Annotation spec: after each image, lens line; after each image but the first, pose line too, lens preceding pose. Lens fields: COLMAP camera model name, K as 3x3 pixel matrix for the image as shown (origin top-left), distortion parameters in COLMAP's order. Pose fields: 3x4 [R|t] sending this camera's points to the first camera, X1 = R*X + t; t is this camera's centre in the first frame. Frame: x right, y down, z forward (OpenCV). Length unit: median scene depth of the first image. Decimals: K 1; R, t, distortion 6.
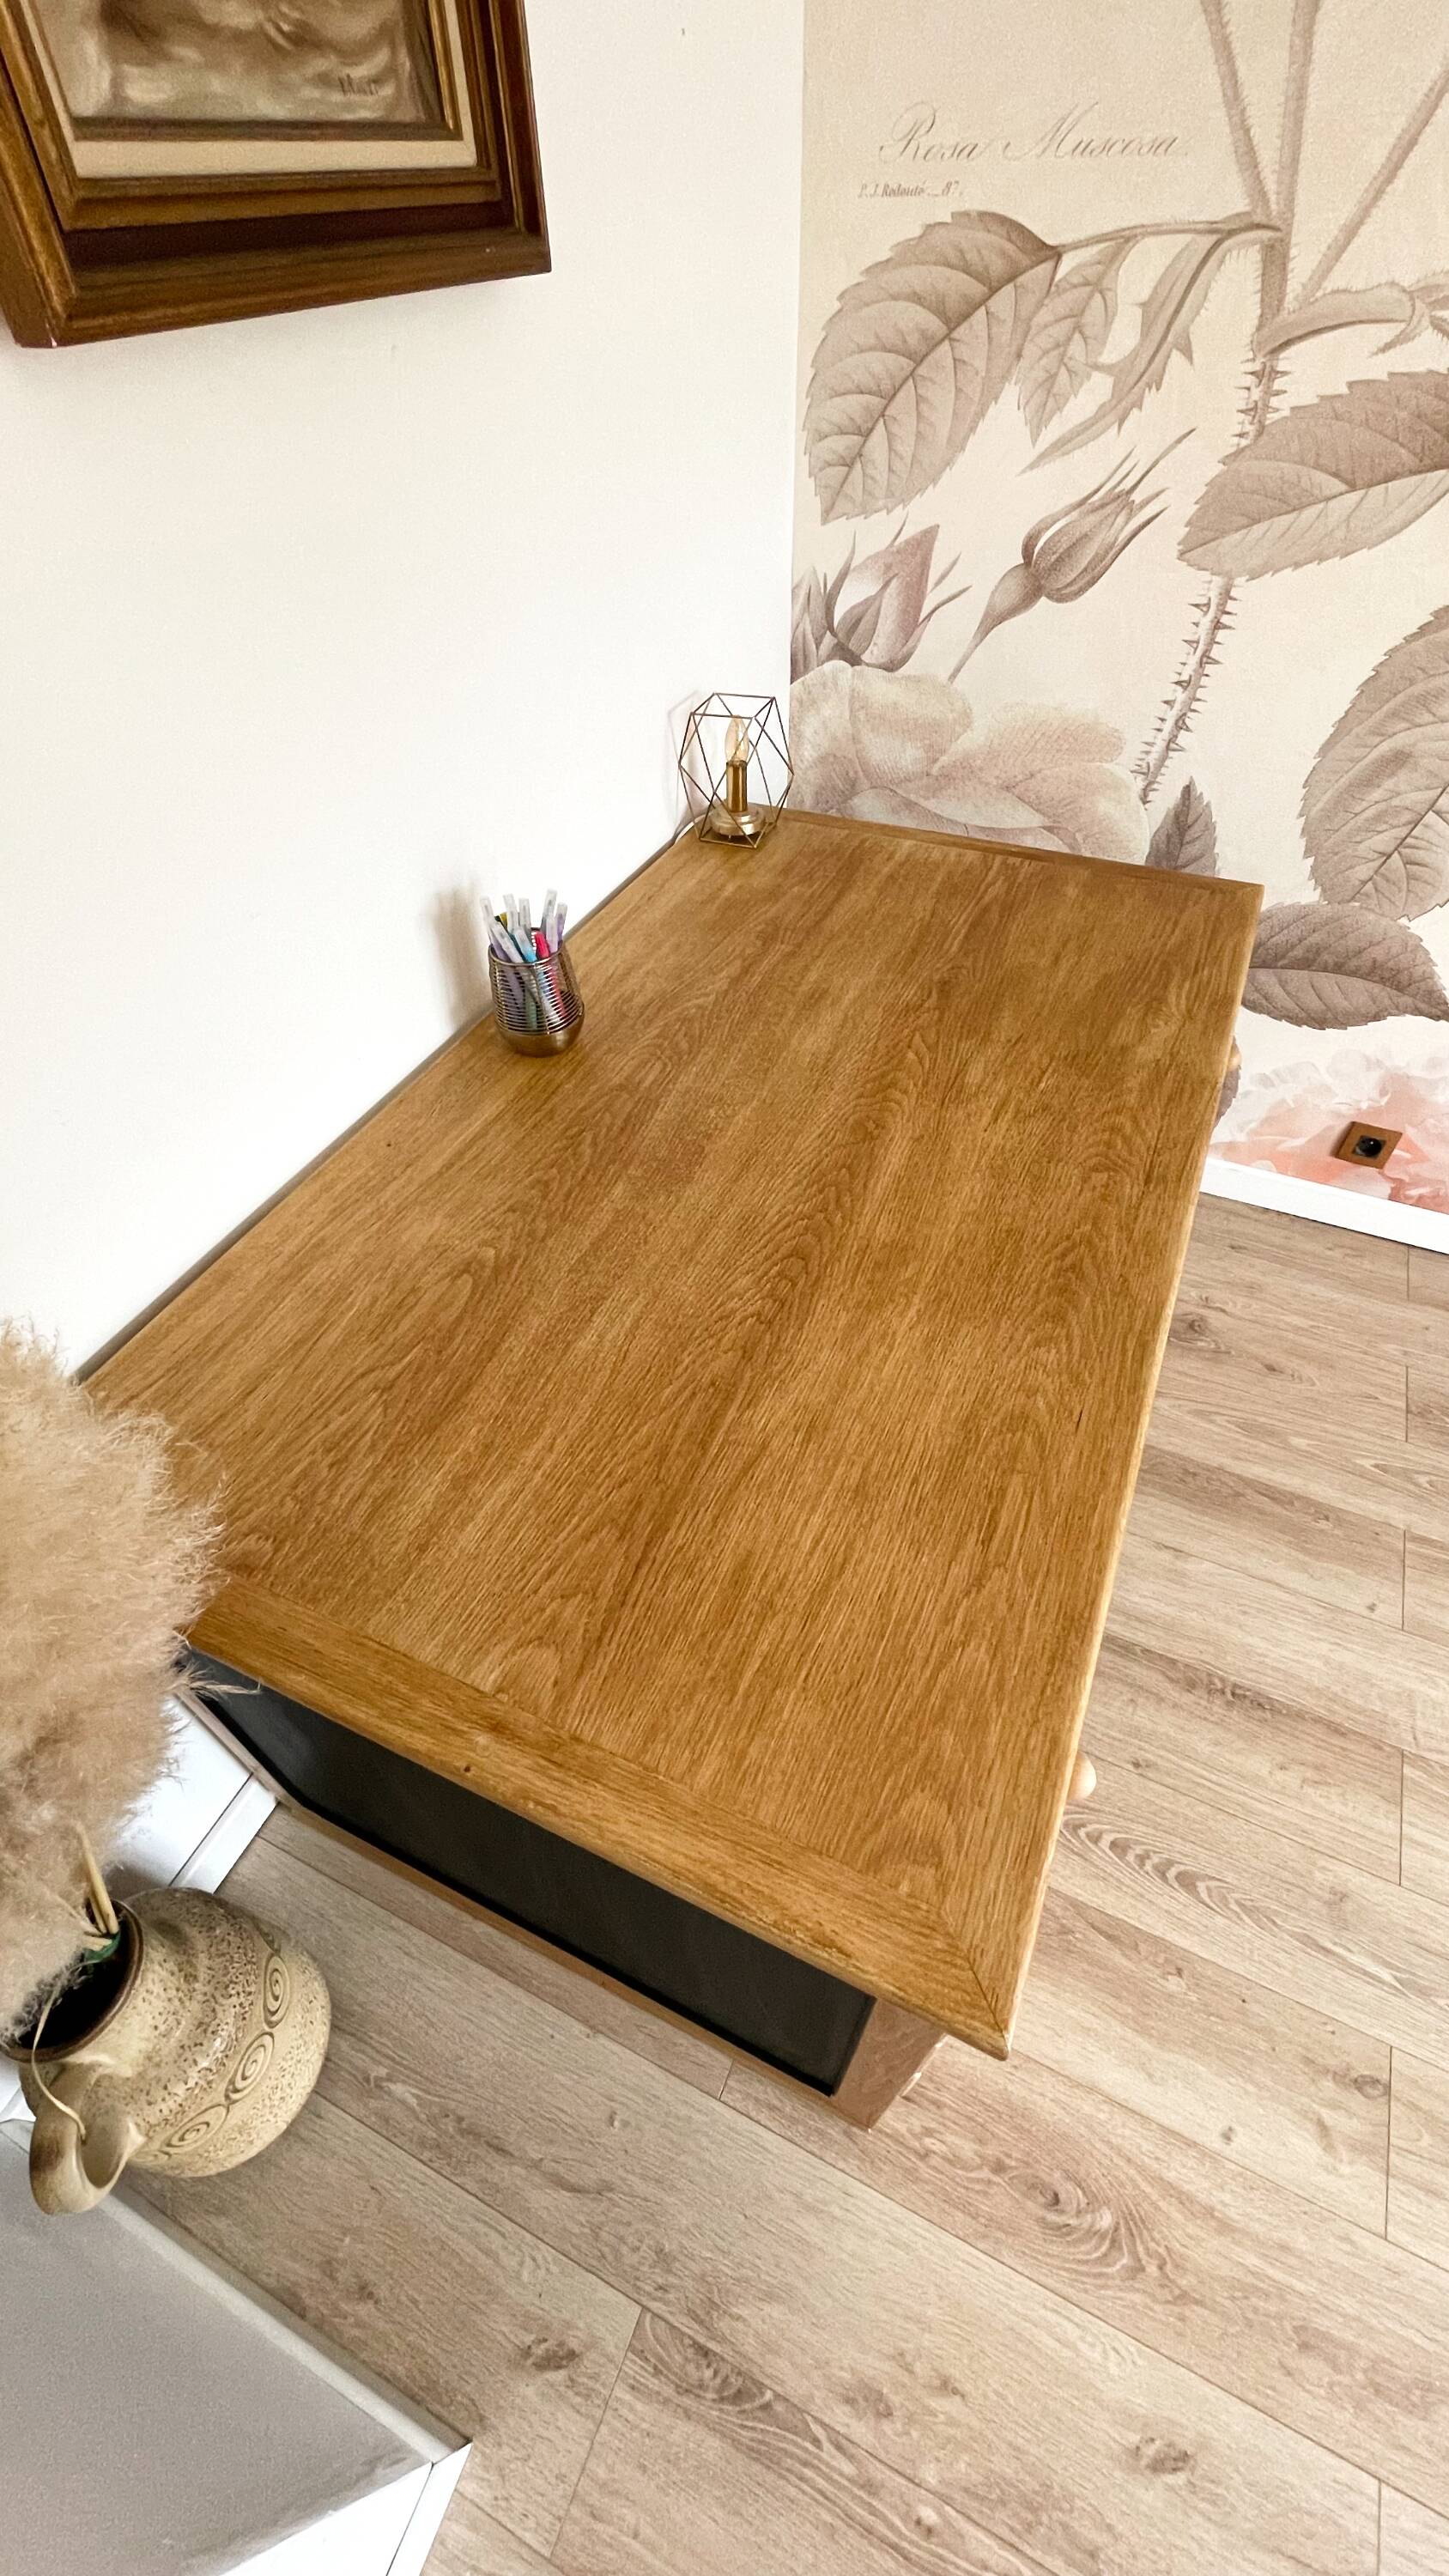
lens RADIAL K [[1042.2, 0, 725.9], [0, 1042.2, 1294.3], [0, 0, 1]] dist [-0.001979, -0.000392]
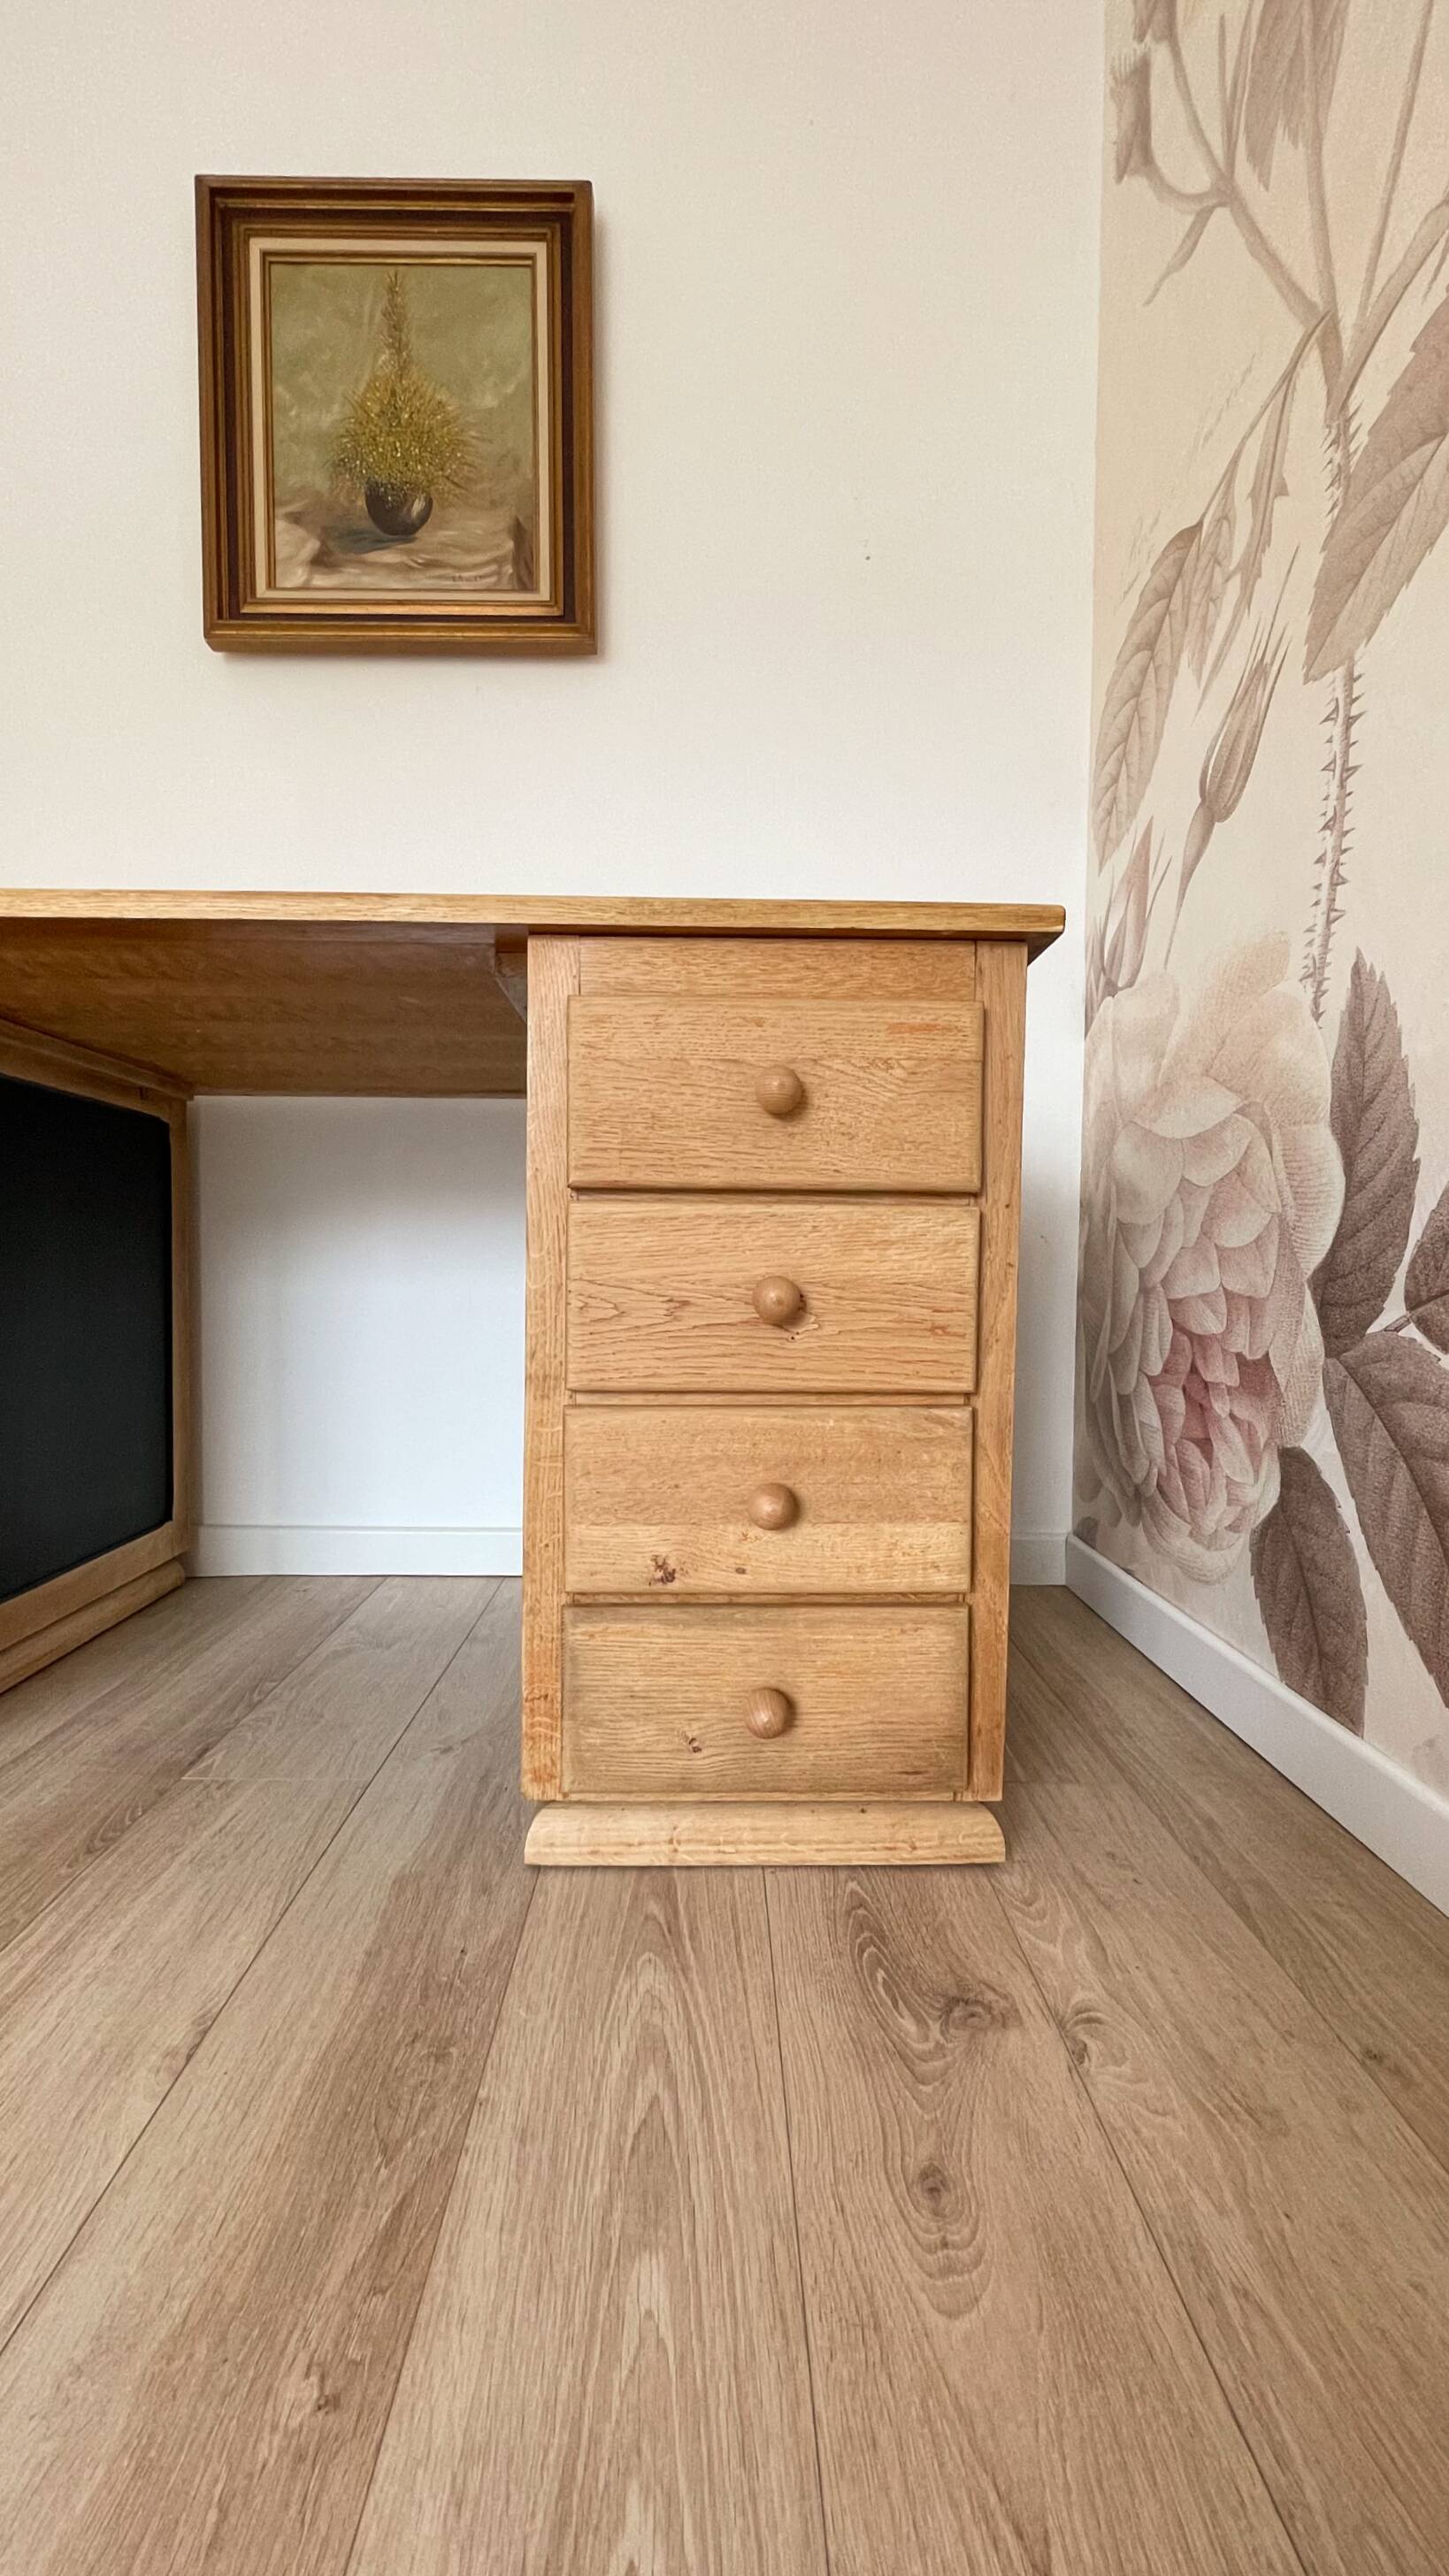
lens RADIAL K [[1071.9, 0, 728.2], [0, 1071.9, 1315.9], [0, 0, 1]] dist [-0.002599, -0.000144]
pose [[0.434558, 0.063740, -0.898386, 0.981898], [-0.667544, 0.692412, -0.273771, 0.027933], [0.604602, 0.718682, 0.343442, 0.875554]]
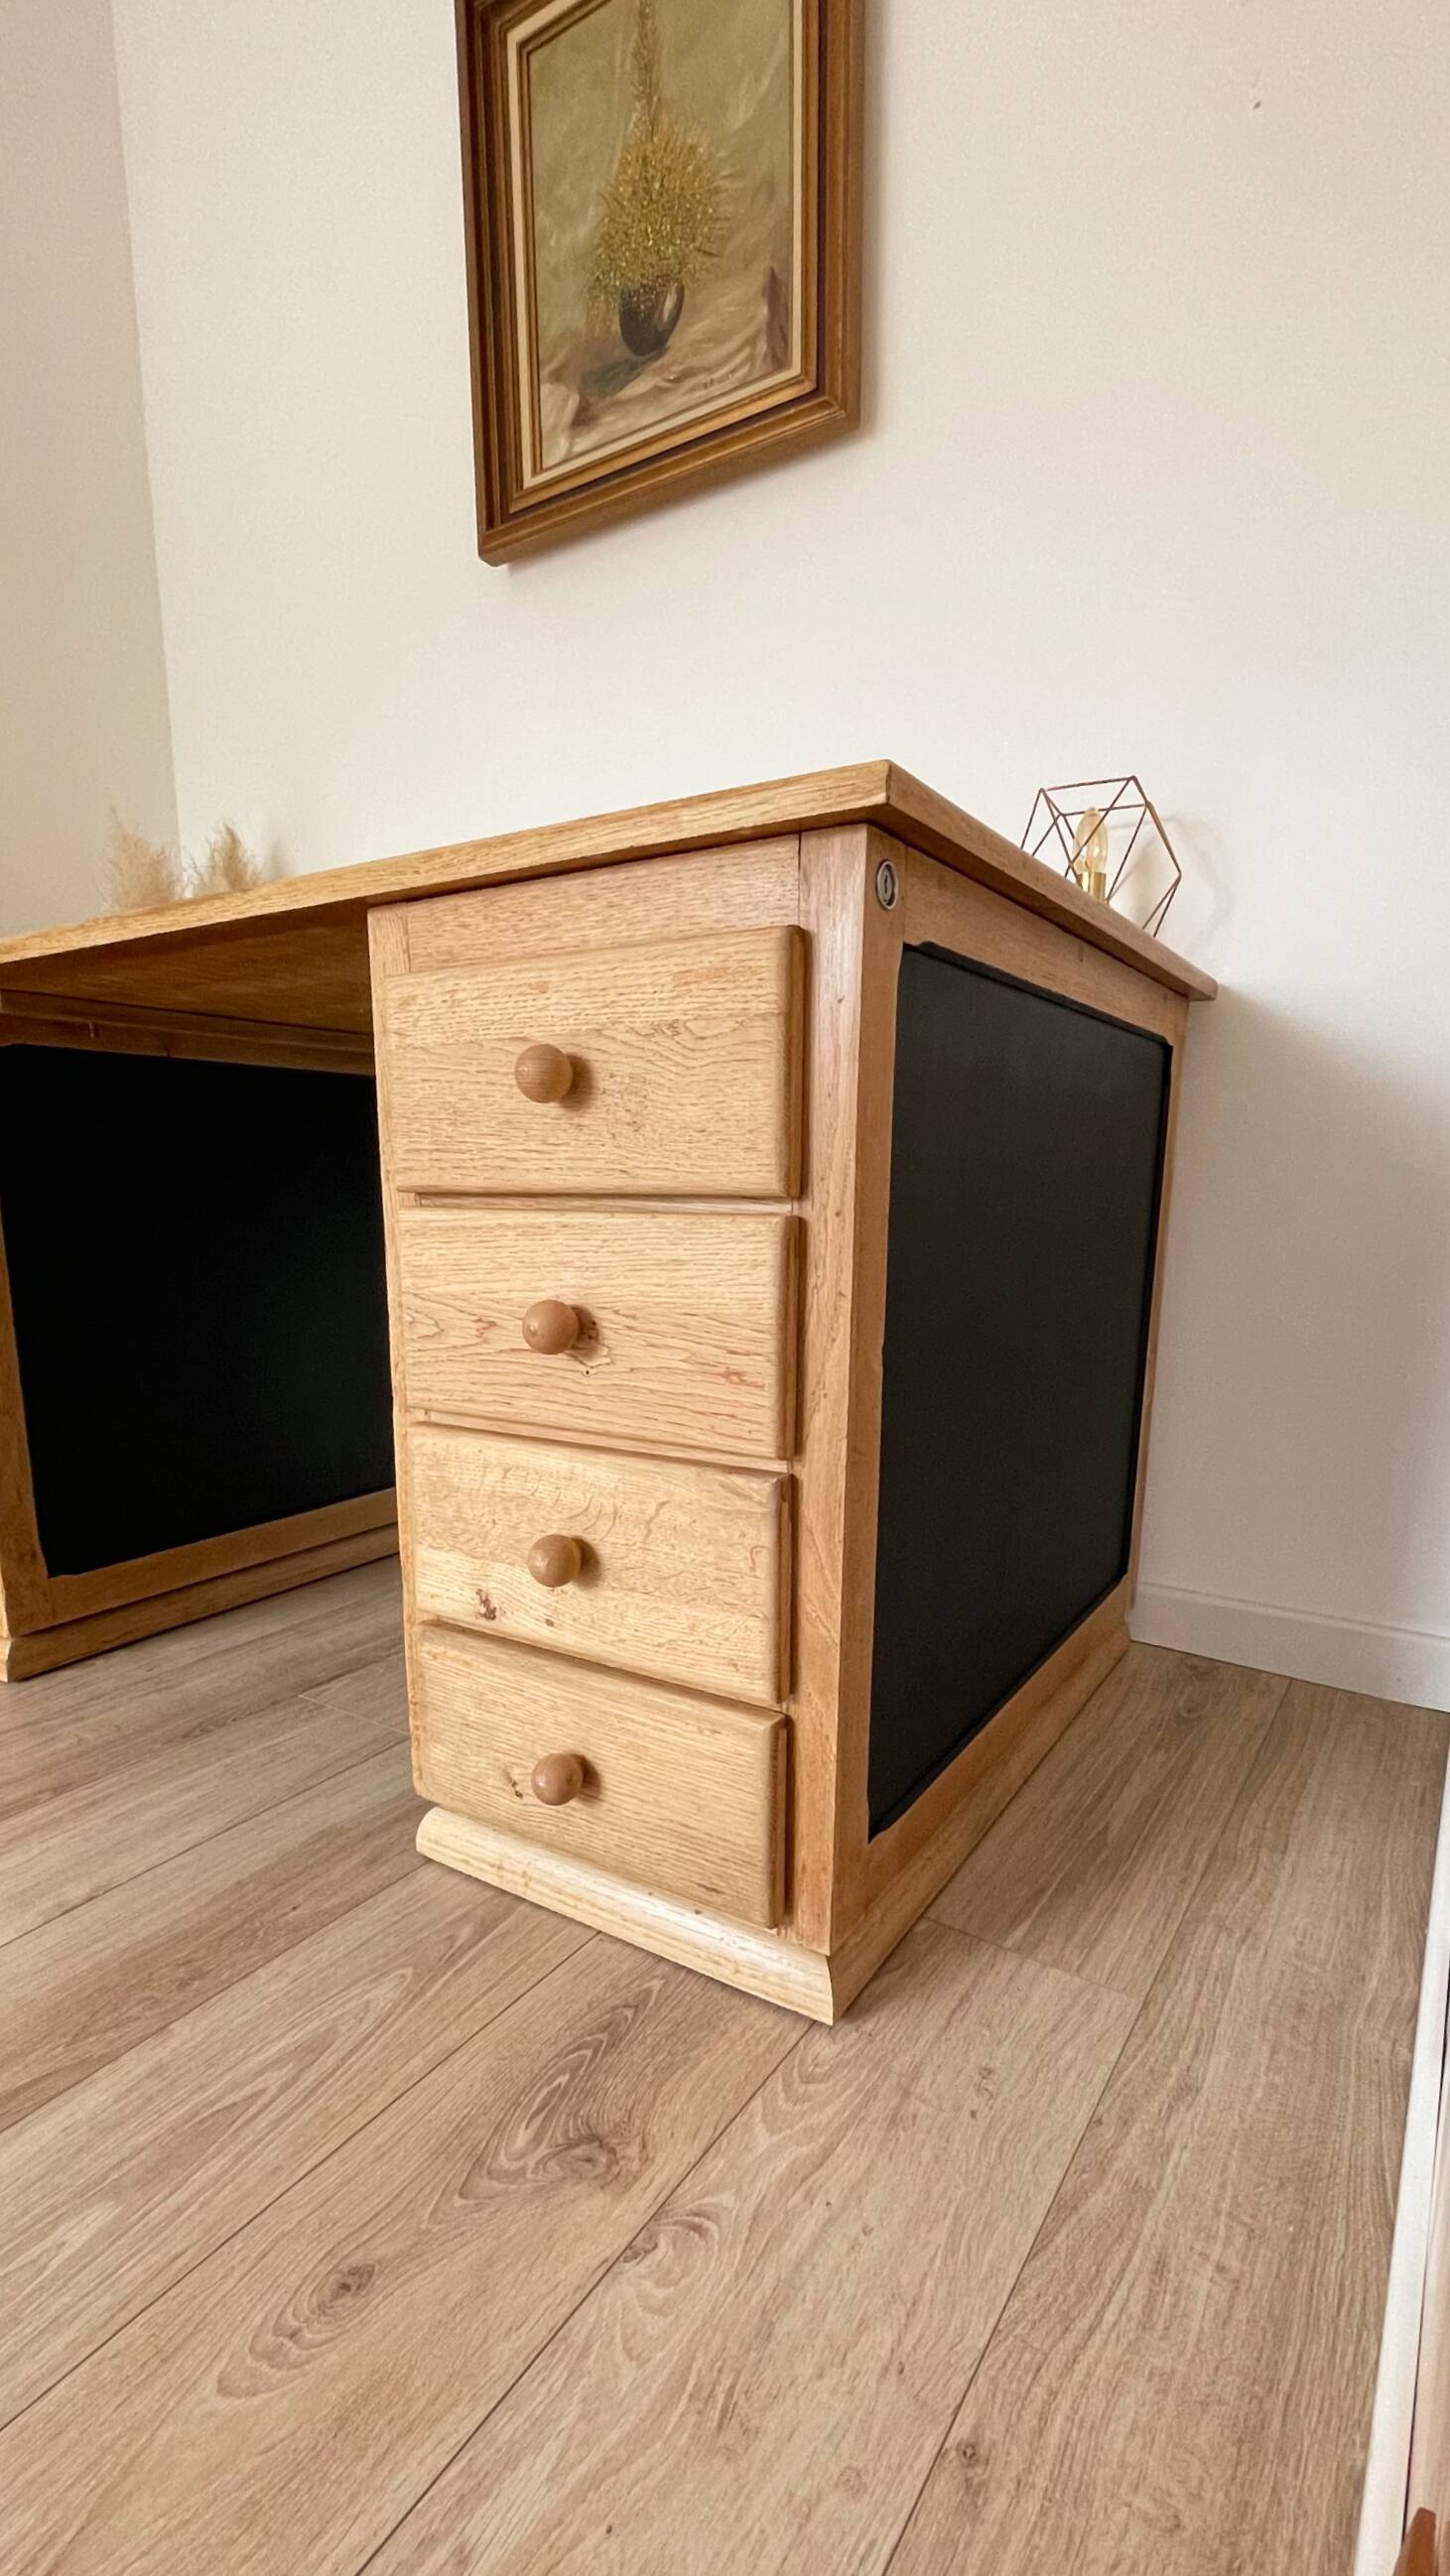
lens RADIAL K [[1206.4, 0, 715.8], [0, 1206.4, 1433.5], [0, 0, 1]] dist [-0.000955, -0.001045]
pose [[-0.147076, 0.226916, -0.962745, 1.007993], [-0.717869, 0.645110, 0.261718, -0.315453], [0.680465, 0.729617, 0.068016, 1.127795]]
